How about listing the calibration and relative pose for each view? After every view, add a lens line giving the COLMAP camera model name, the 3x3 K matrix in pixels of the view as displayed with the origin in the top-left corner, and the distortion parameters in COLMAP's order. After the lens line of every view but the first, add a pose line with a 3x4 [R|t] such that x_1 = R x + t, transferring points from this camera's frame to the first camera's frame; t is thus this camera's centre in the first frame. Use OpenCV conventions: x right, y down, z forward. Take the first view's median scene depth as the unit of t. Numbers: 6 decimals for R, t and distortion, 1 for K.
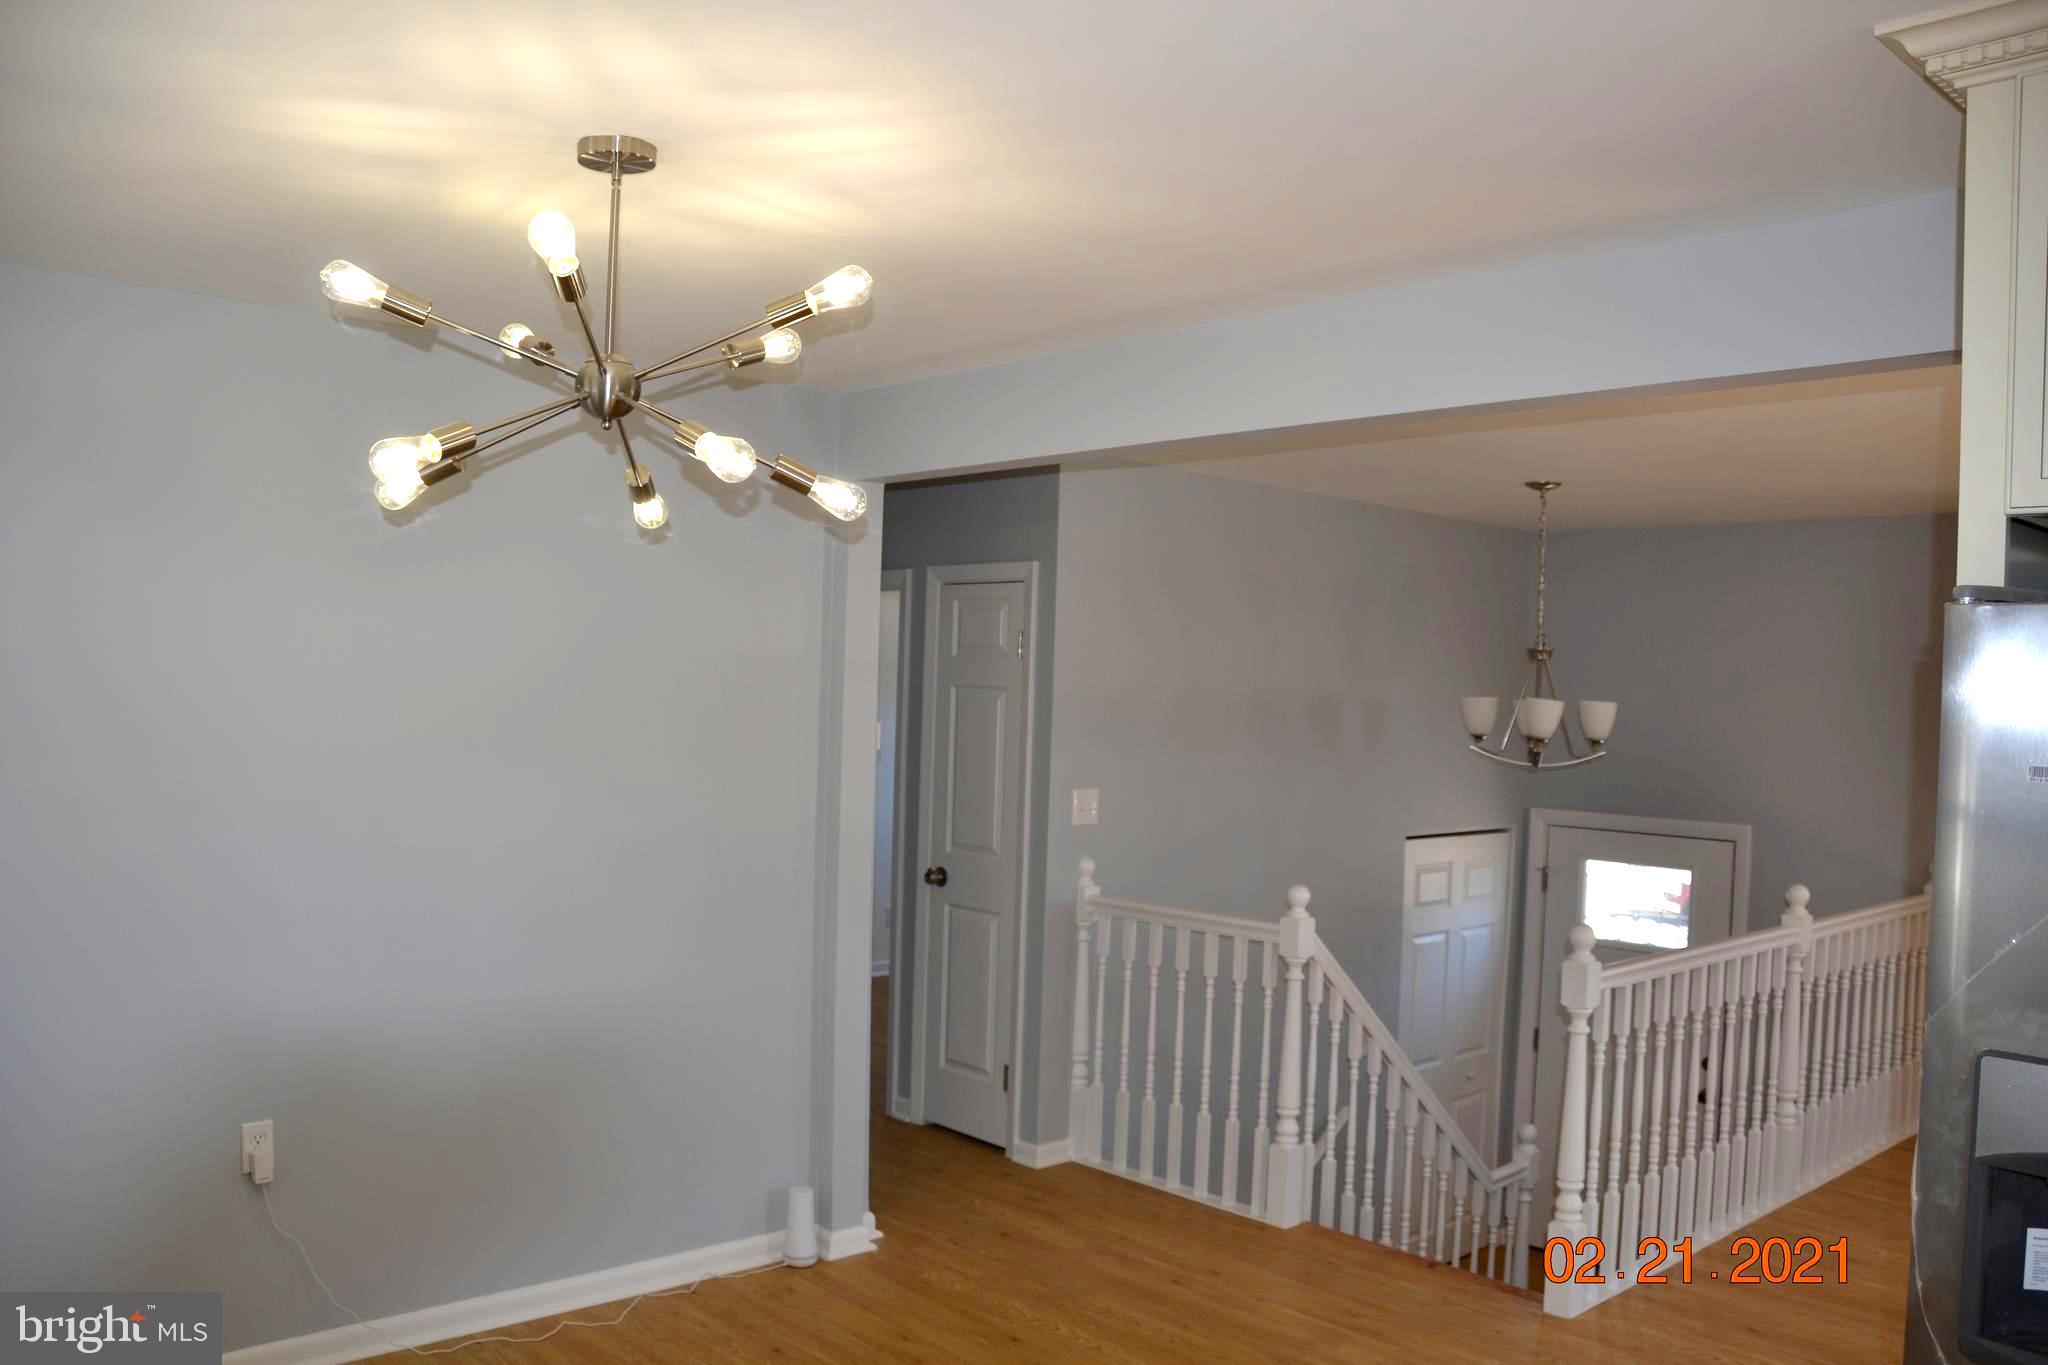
lens RADIAL K [[1651.0, 0, 1024.0], [0, 1651.0, 682.5], [0, 0, 1]] dist [-0.152080, 0.119223]
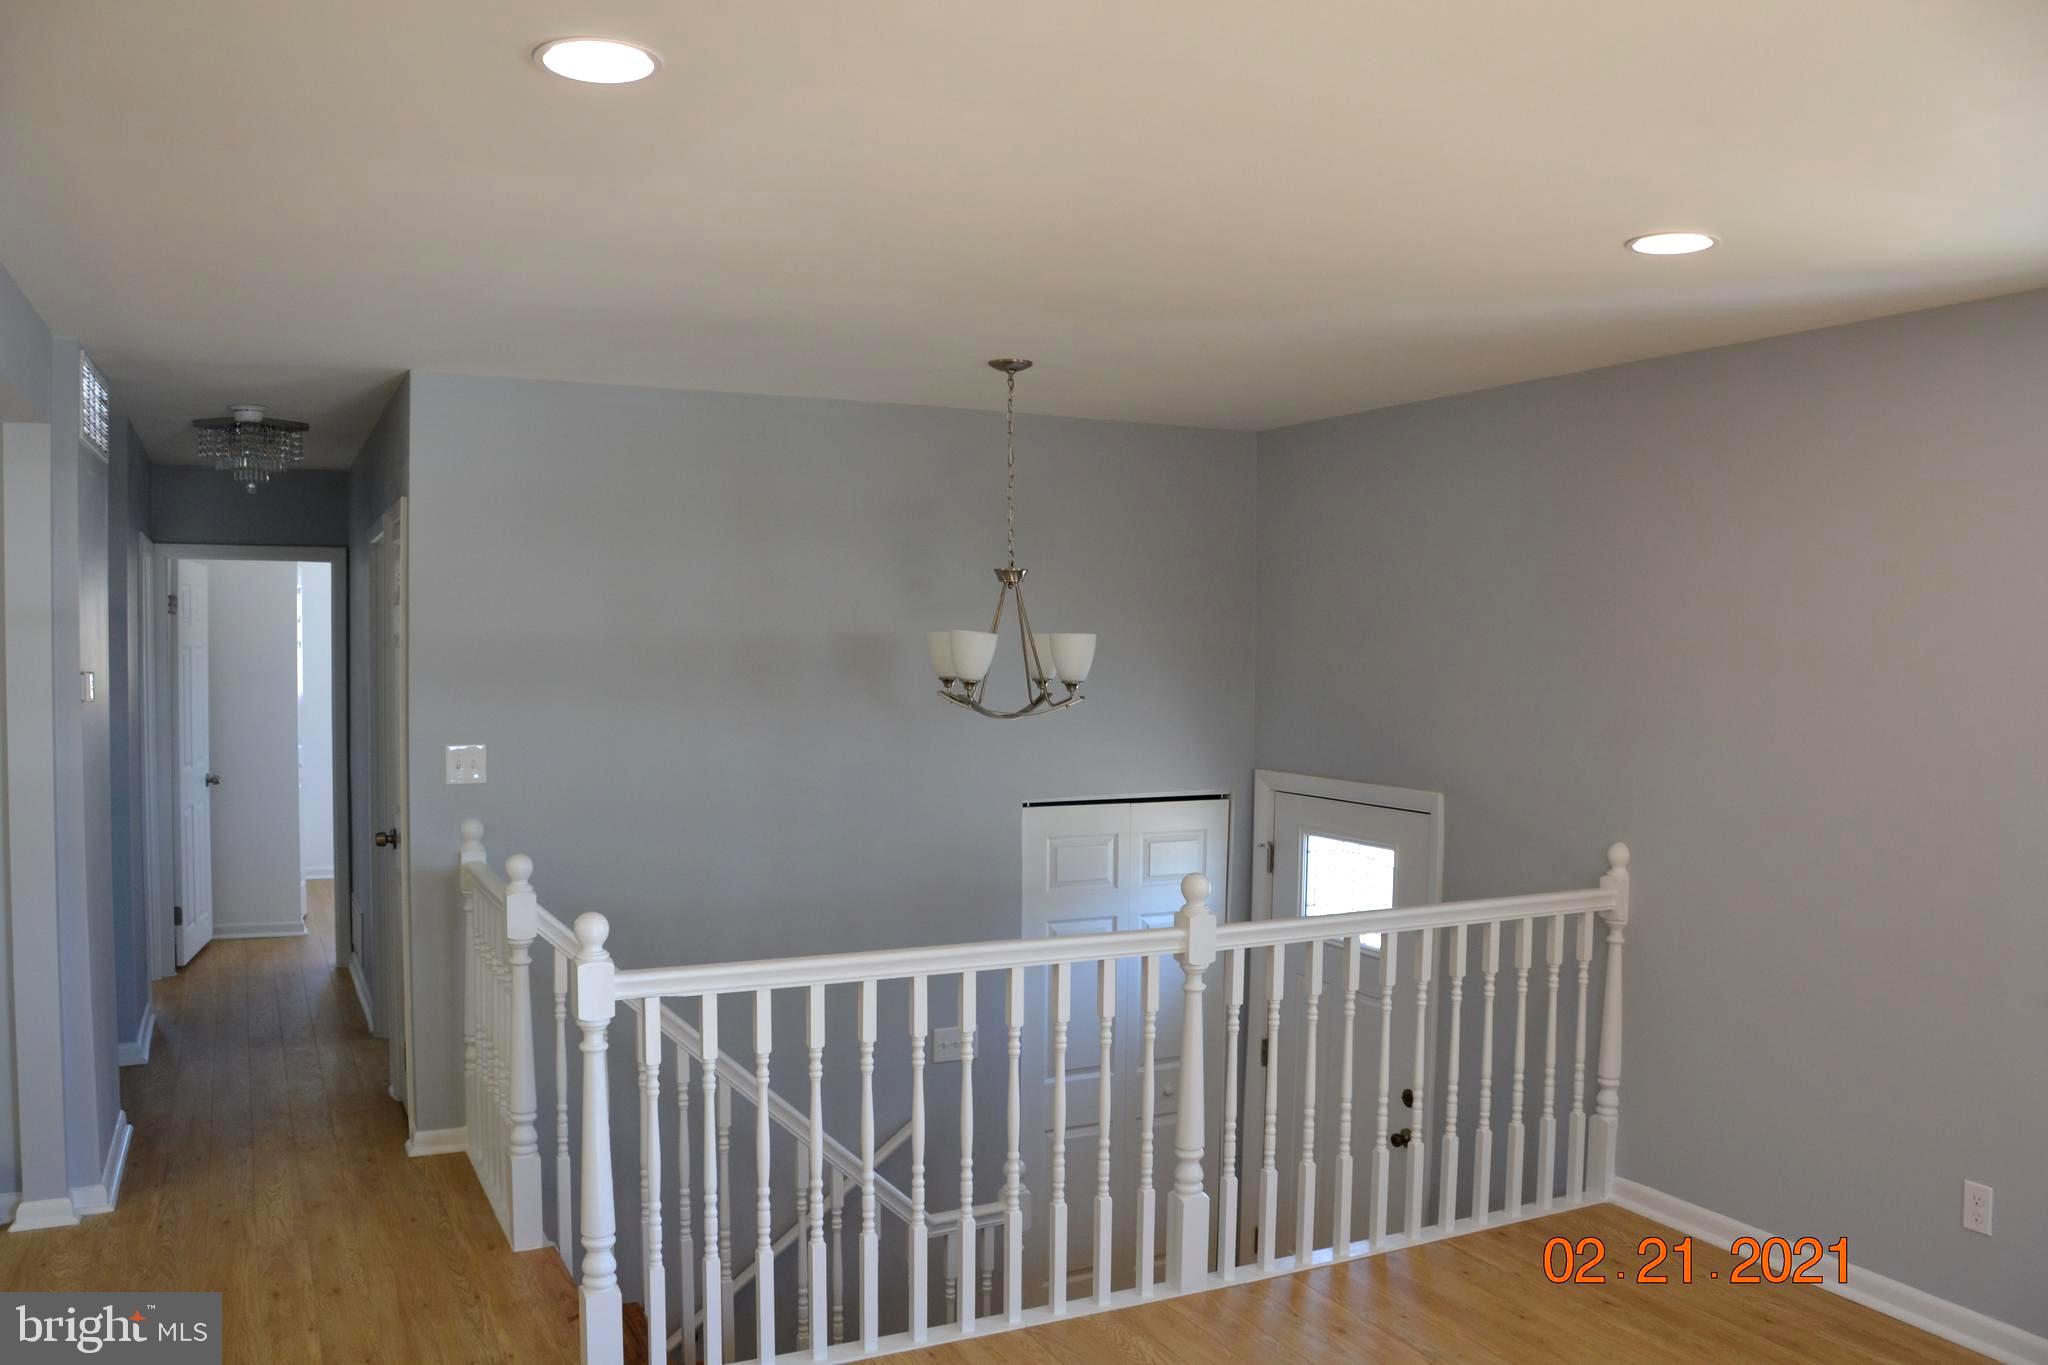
lens RADIAL K [[1587.4, 0, 1017.7], [0, 1587.4, 706.8], [0, 0, 1]] dist [-0.179555, 0.117104]
pose [[0.962874, -0.012696, -0.269653, 0.458198], [0.020233, 0.999478, 0.025190, 0.023739], [0.269192, -0.029711, 0.962628, 0.215389]]
